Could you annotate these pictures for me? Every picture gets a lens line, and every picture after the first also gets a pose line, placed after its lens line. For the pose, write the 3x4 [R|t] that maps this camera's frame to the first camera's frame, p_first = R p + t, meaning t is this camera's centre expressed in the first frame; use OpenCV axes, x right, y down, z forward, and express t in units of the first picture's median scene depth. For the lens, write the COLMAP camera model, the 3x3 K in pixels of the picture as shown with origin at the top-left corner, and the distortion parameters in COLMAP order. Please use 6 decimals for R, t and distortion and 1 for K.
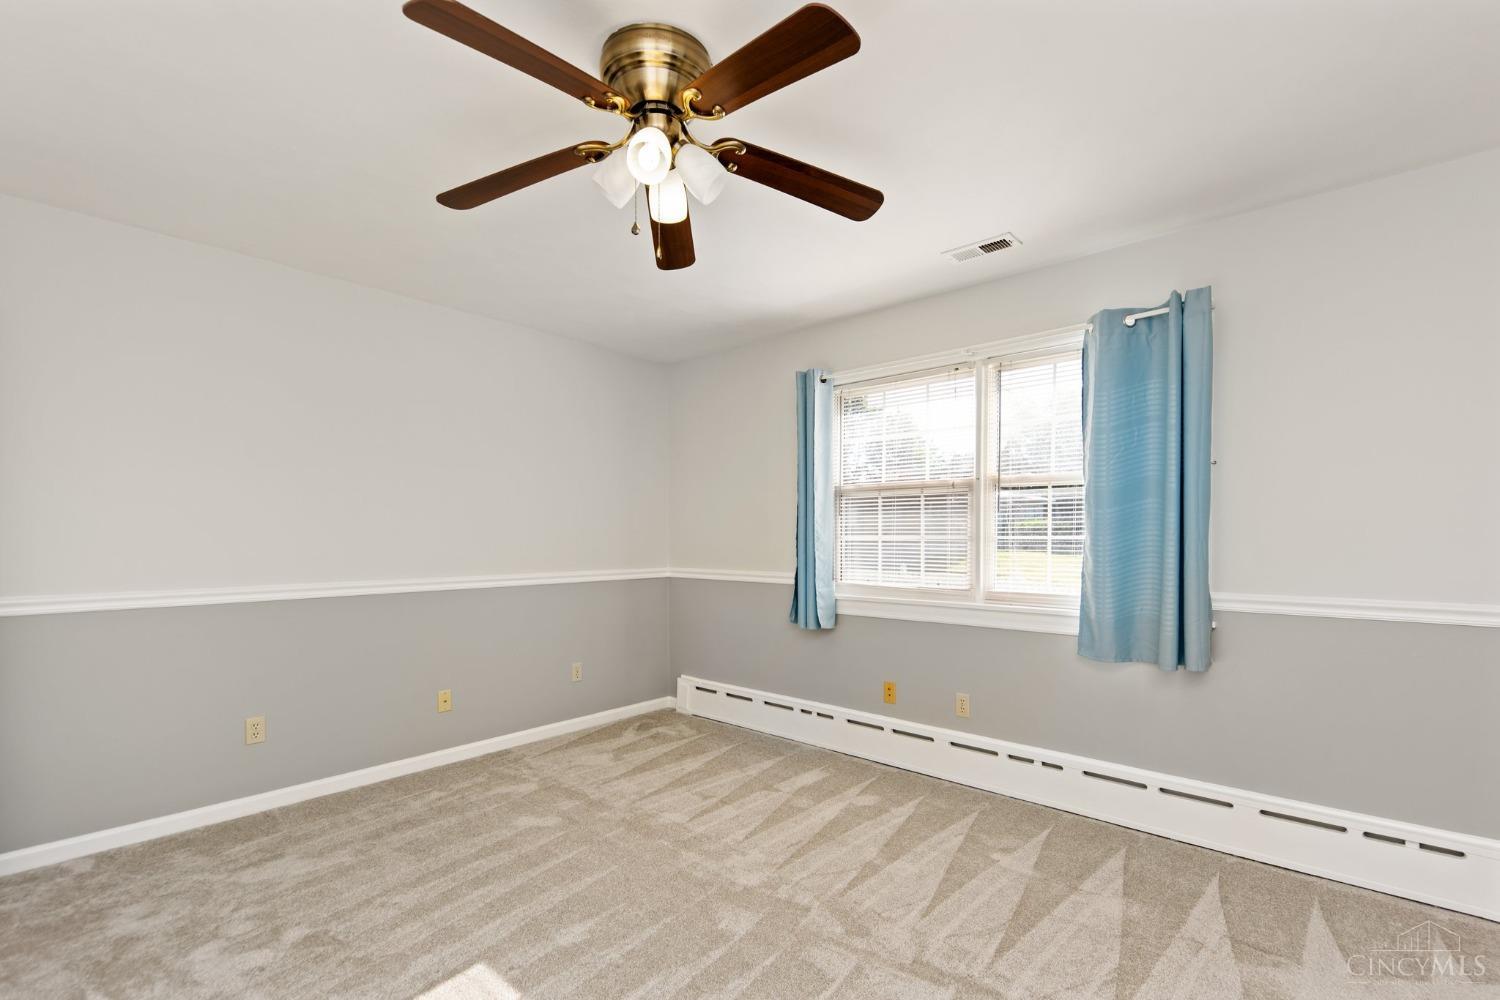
lens RADIAL K [[686.2, 0, 753.9], [0, 686.2, 532.9], [0, 0, 1]] dist [0.043639, -0.000196]
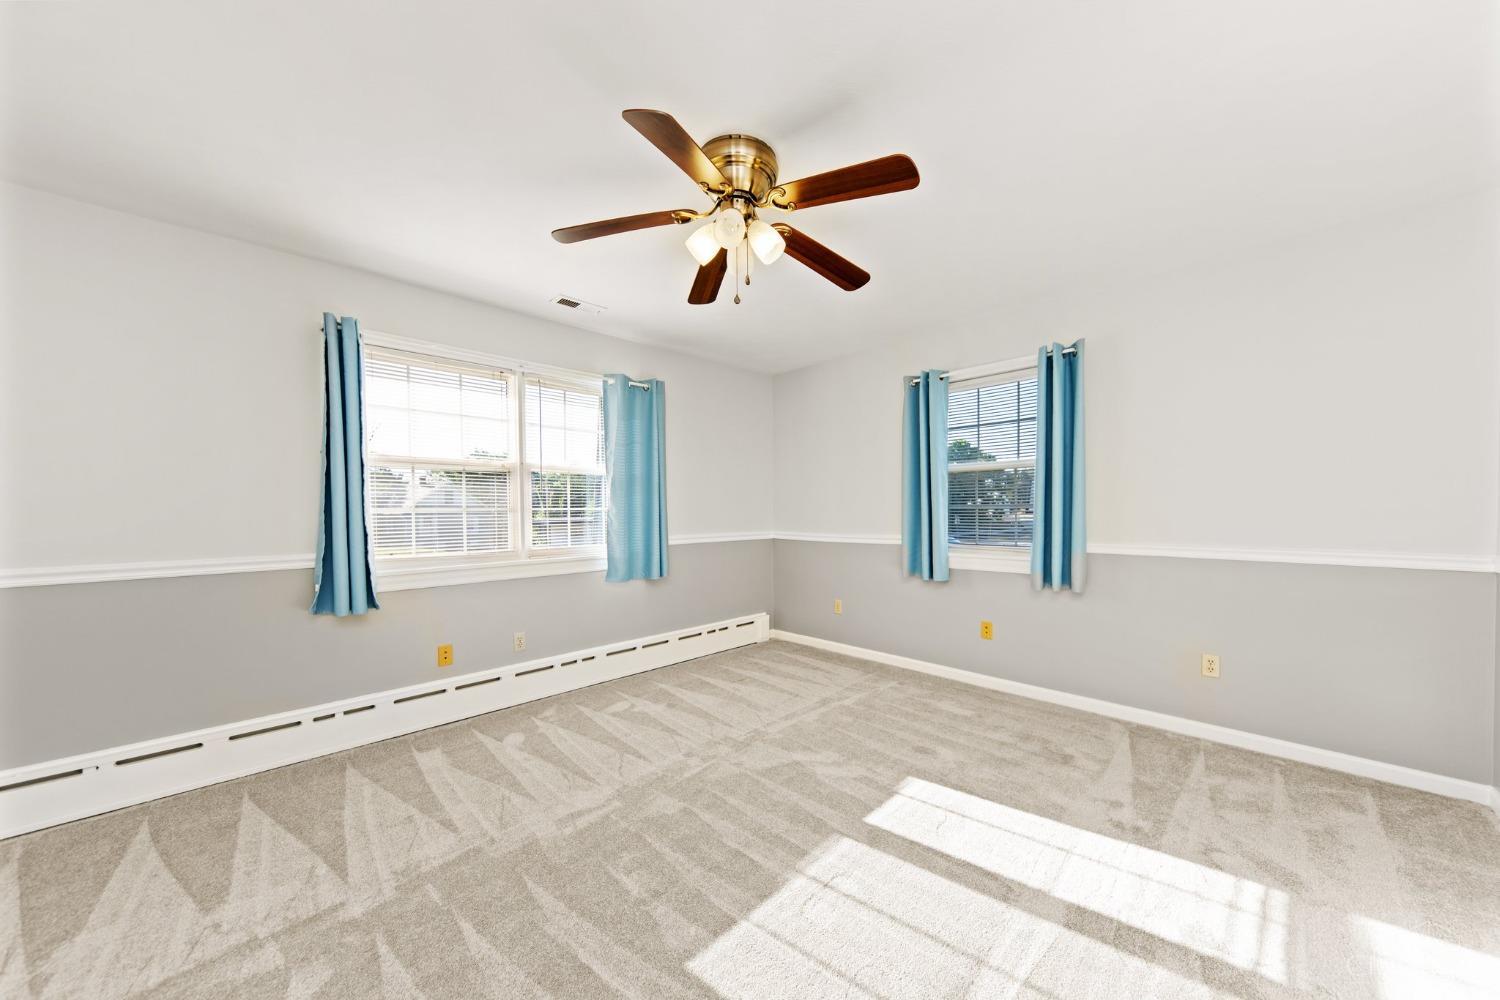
lens RADIAL K [[520.9, 0, 750.0], [0, 520.9, 500.0], [0, 0, 1]] dist [-0.021495, 0.000018]
pose [[0.071399, 0.014243, 0.997346, -0.695919], [-0.004025, 0.999894, -0.013992, 0.001097], [-0.997440, -0.003015, 0.071449, 0.573934]]
